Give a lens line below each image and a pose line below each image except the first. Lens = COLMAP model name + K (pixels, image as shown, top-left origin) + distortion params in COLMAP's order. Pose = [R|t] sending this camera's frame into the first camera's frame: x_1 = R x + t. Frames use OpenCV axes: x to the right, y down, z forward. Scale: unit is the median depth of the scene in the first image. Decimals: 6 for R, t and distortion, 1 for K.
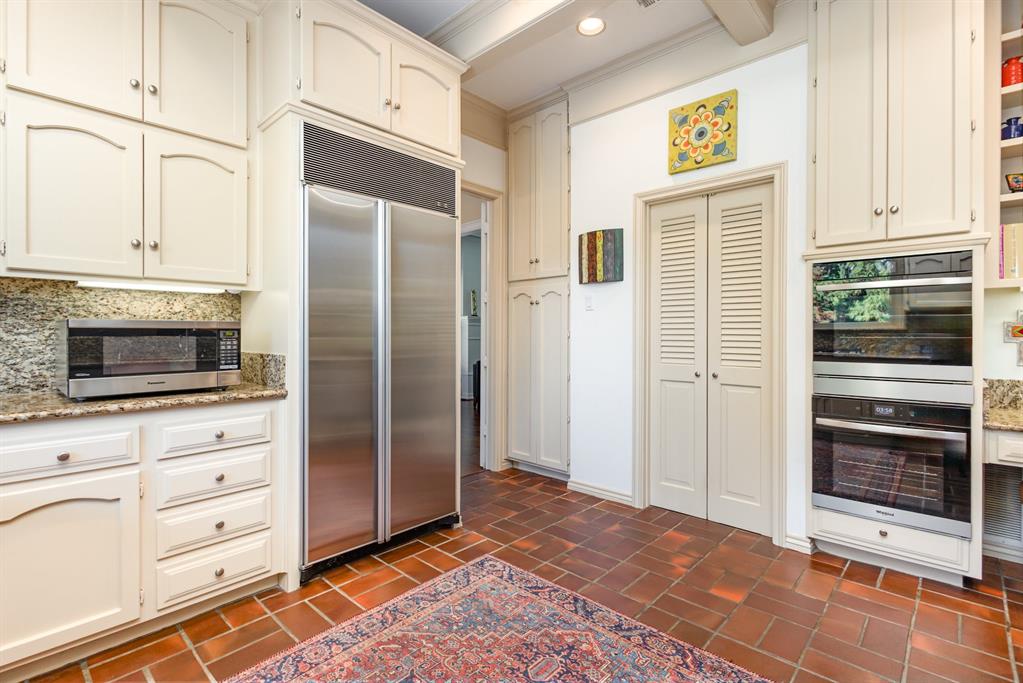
lens RADIAL K [[469.7, 0, 510.2], [0, 469.7, 333.5], [0, 0, 1]] dist [0.000427, 0.000278]
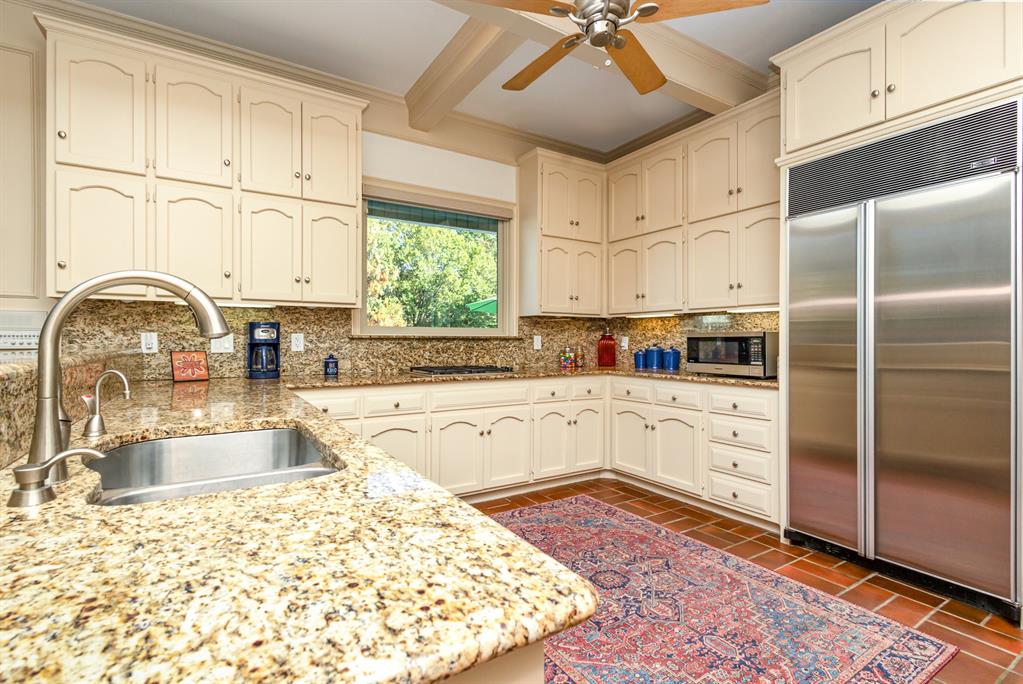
lens RADIAL K [[472.5, 0, 511.5], [0, 472.5, 342.0], [0, 0, 1]] dist [0.002864, 0.000050]
pose [[-0.251627, 0.002972, -0.967820, 0.851786], [-0.002232, 0.999991, 0.003651, 0.002116], [0.967822, 0.003079, -0.251619, 0.543278]]
